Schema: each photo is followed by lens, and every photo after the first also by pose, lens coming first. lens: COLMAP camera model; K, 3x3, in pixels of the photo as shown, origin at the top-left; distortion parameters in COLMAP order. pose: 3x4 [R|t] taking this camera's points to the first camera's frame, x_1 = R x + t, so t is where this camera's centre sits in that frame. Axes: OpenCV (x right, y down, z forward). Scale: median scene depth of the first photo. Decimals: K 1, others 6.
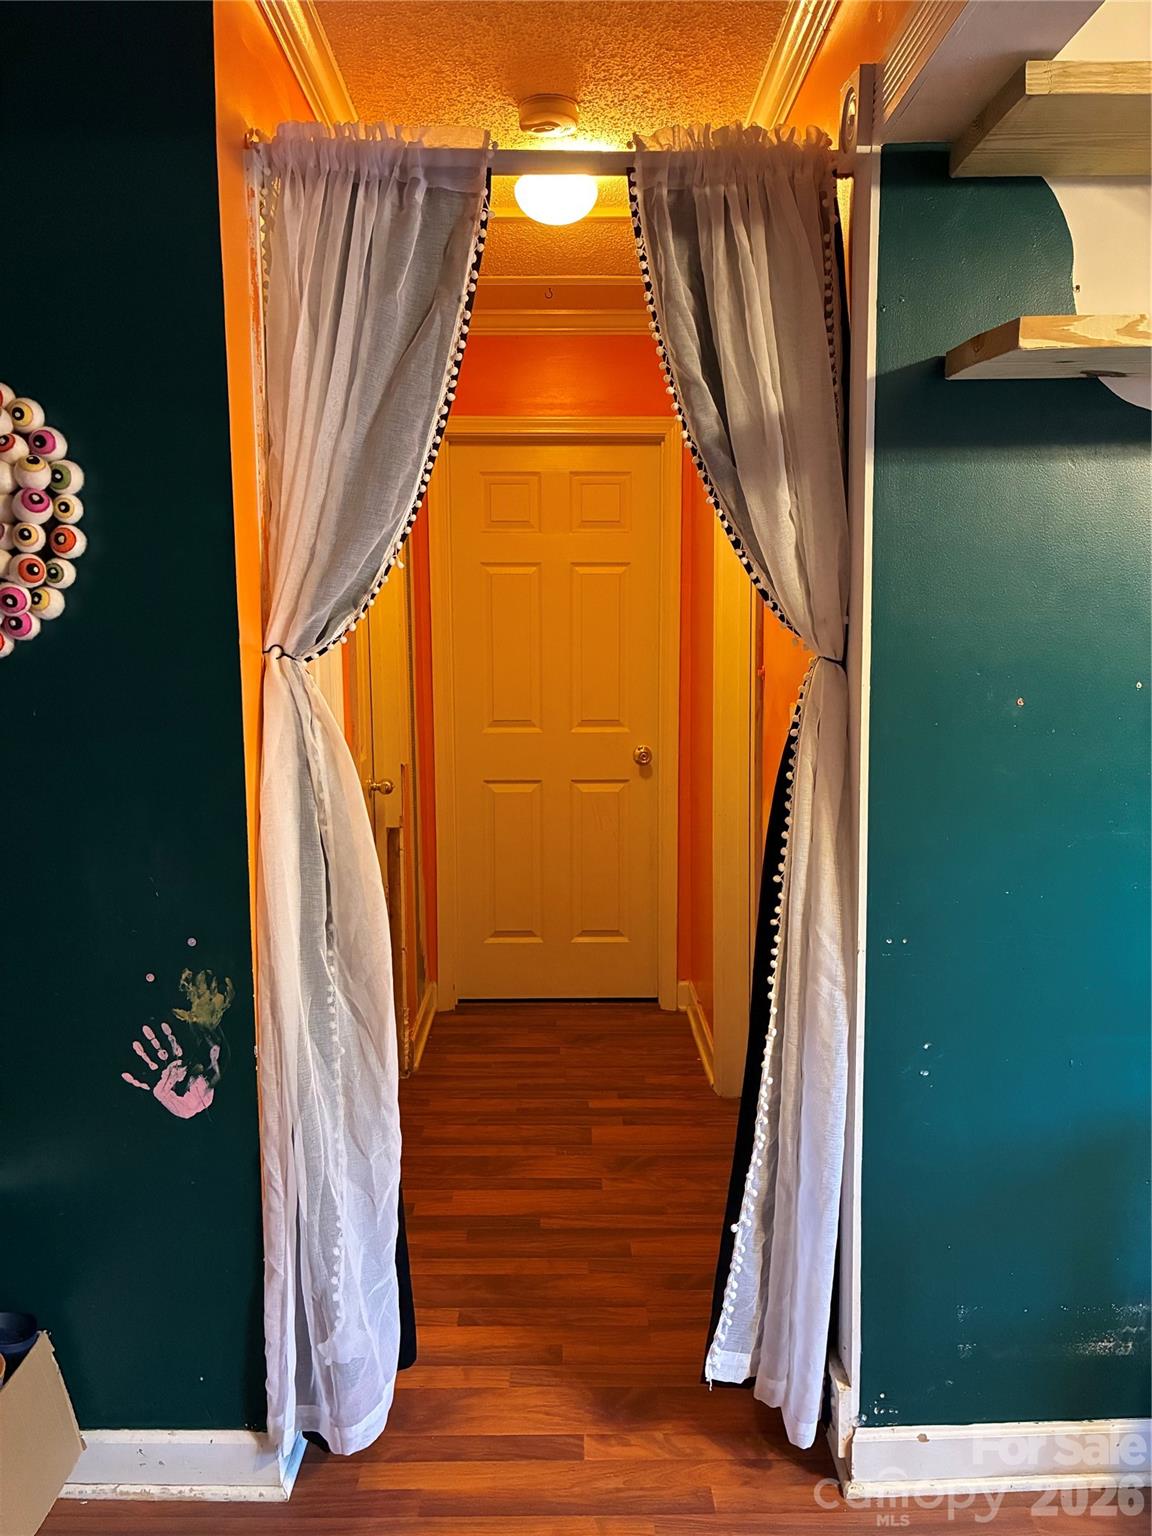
lens RADIAL K [[1164.9, 0, 576.0], [0, 1164.9, 768.0], [0, 0, 1]] dist [0.057697, -0.054772]
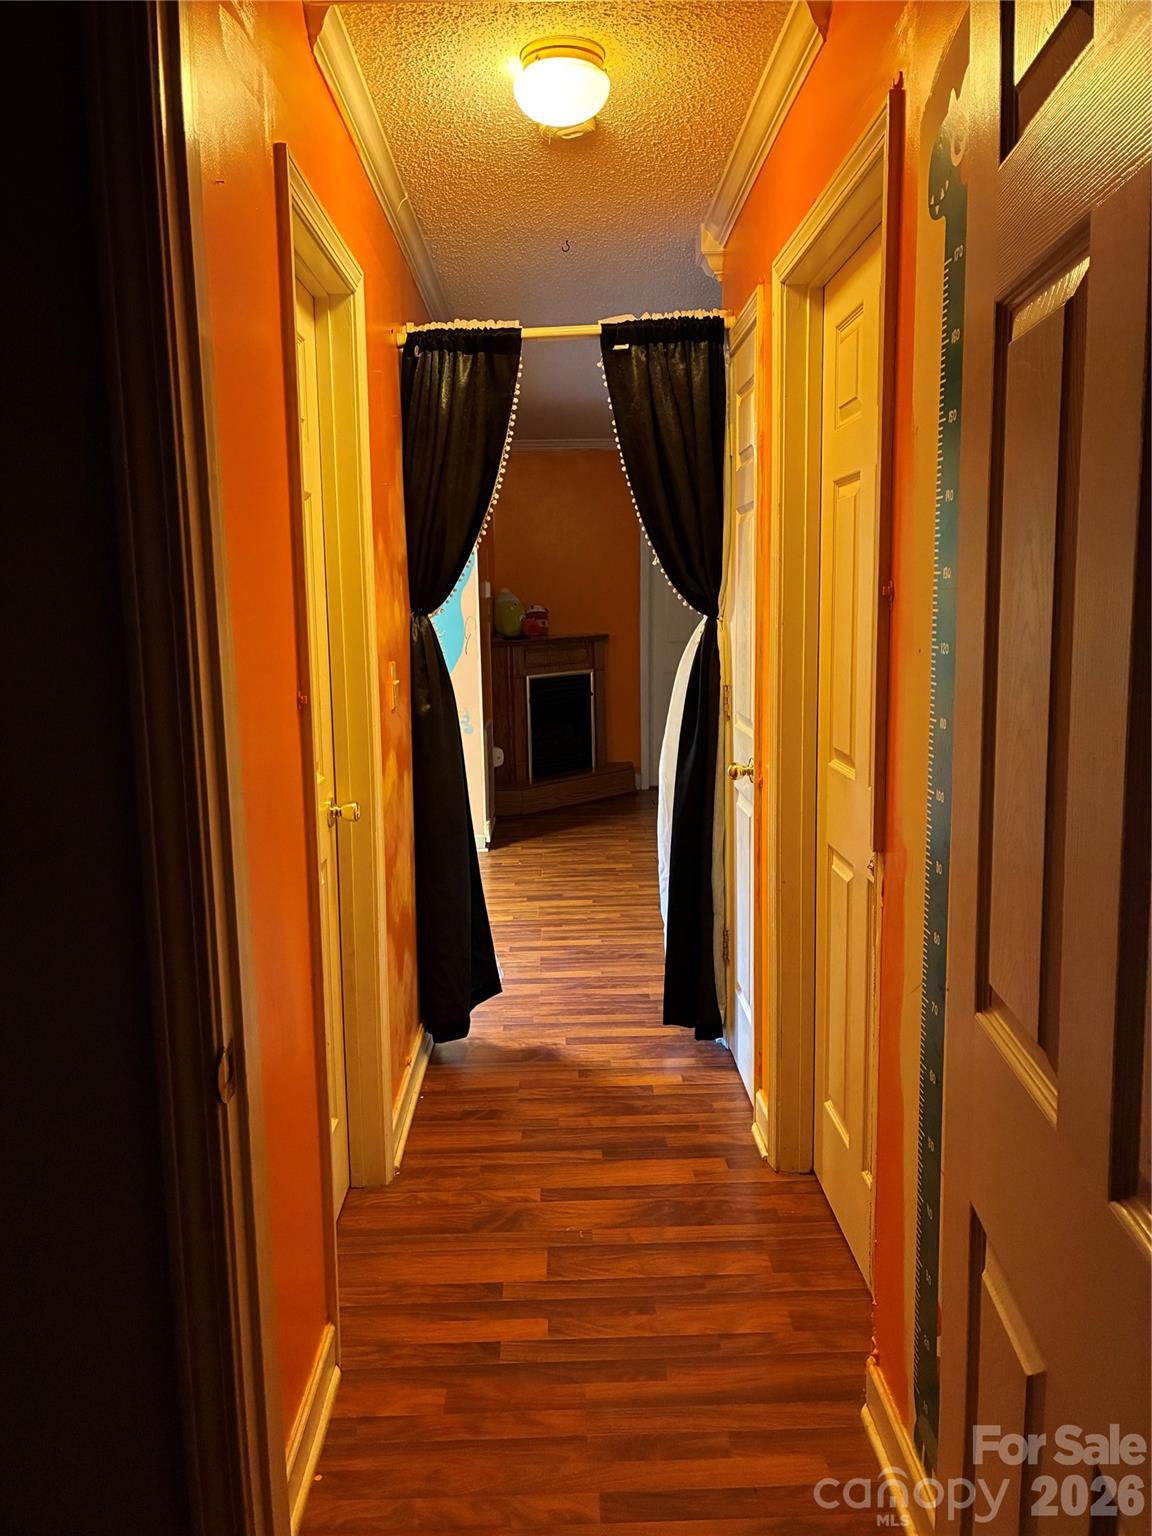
lens RADIAL K [[1164.9, 0, 576.0], [0, 1164.9, 768.0], [0, 0, 1]] dist [0.057697, -0.054772]
pose [[-0.999603, 0.027957, 0.003540, -0.019414], [0.027862, 0.961641, 0.272892, -0.228638], [0.004225, 0.272882, -0.962038, 1.809856]]
